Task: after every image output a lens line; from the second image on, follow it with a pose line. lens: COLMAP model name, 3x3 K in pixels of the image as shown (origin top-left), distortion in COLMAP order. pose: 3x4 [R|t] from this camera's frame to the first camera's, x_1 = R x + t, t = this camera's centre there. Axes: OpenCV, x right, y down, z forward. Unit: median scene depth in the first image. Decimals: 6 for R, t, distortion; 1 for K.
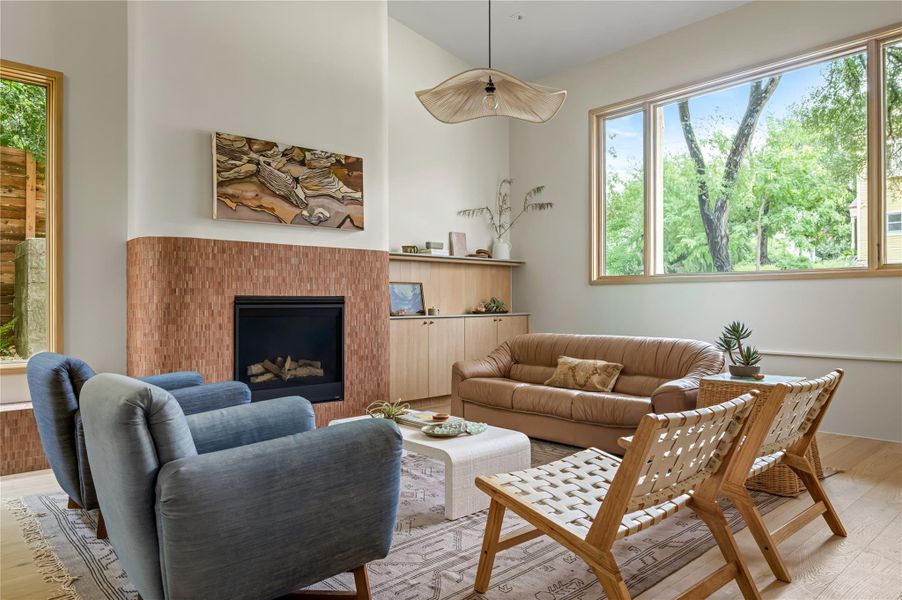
lens RADIAL K [[579.5, 0, 454.2], [0, 579.5, 301.0], [0, 0, 1]] dist [-0.002866, 0.000159]
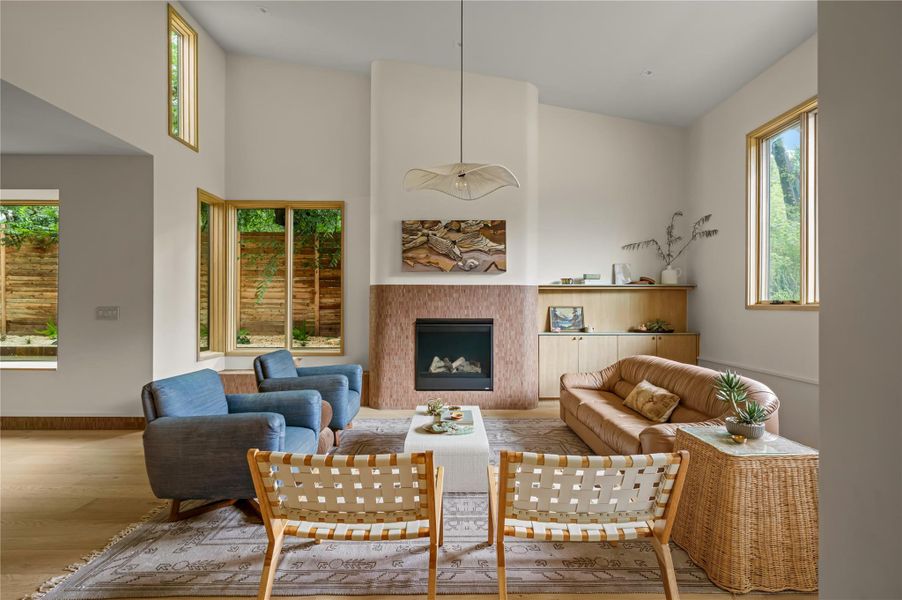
lens RADIAL K [[407.7, 0, 454.8], [0, 407.7, 304.9], [0, 0, 1]] dist [0.004229, 0.000336]
pose [[0.757419, 0.005454, -0.652907, 0.404415], [-0.005279, 0.999984, 0.002230, -0.044562], [0.652908, 0.001757, 0.757435, 0.179219]]
